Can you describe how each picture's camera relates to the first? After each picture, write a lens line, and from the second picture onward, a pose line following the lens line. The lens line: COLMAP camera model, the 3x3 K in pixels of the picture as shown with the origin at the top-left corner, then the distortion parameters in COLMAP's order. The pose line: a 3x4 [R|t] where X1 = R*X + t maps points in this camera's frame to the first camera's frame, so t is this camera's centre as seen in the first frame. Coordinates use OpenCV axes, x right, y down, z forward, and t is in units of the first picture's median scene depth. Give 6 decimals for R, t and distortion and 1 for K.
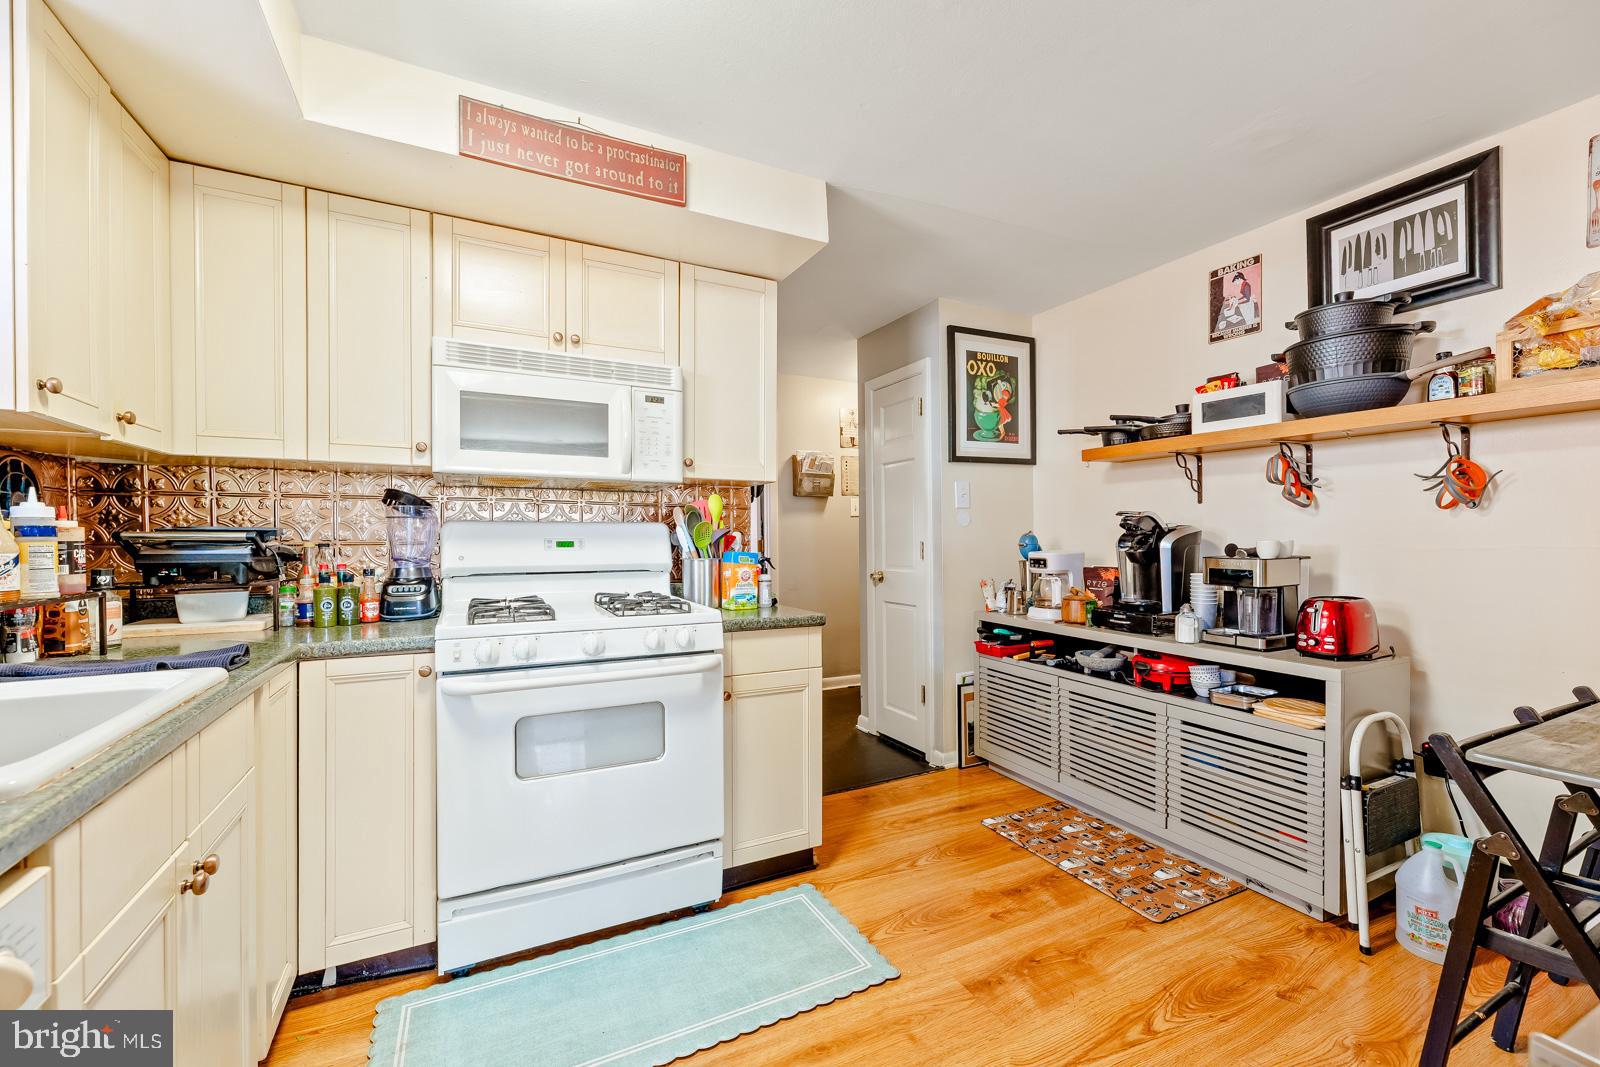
lens RADIAL K [[638.1, 0, 795.3], [0, 638.1, 544.0], [0, 0, 1]] dist [-0.001701, -0.000037]
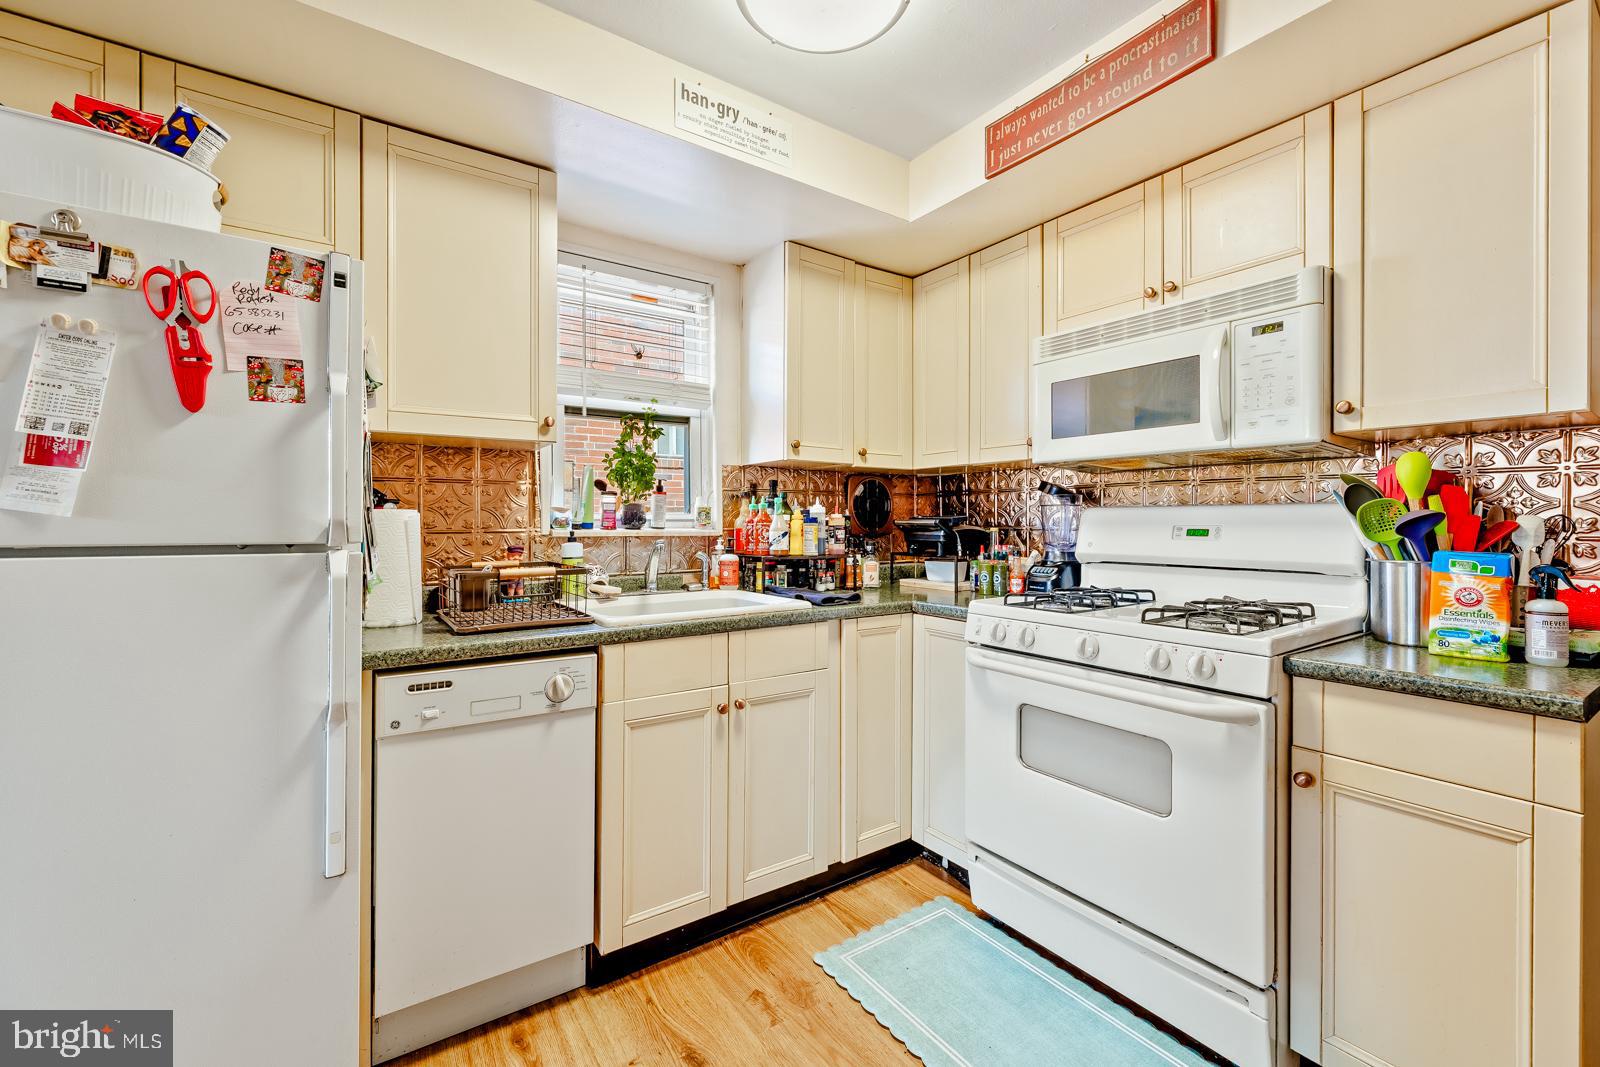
lens RADIAL K [[654.1, 0, 793.7], [0, 654.1, 524.0], [0, 0, 1]] dist [0.001739, 0.000141]
pose [[0.139181, 0.004568, -0.990256, 0.418375], [-0.008506, 0.999958, 0.003417, -0.009028], [0.990230, 0.007947, 0.139214, 0.381700]]
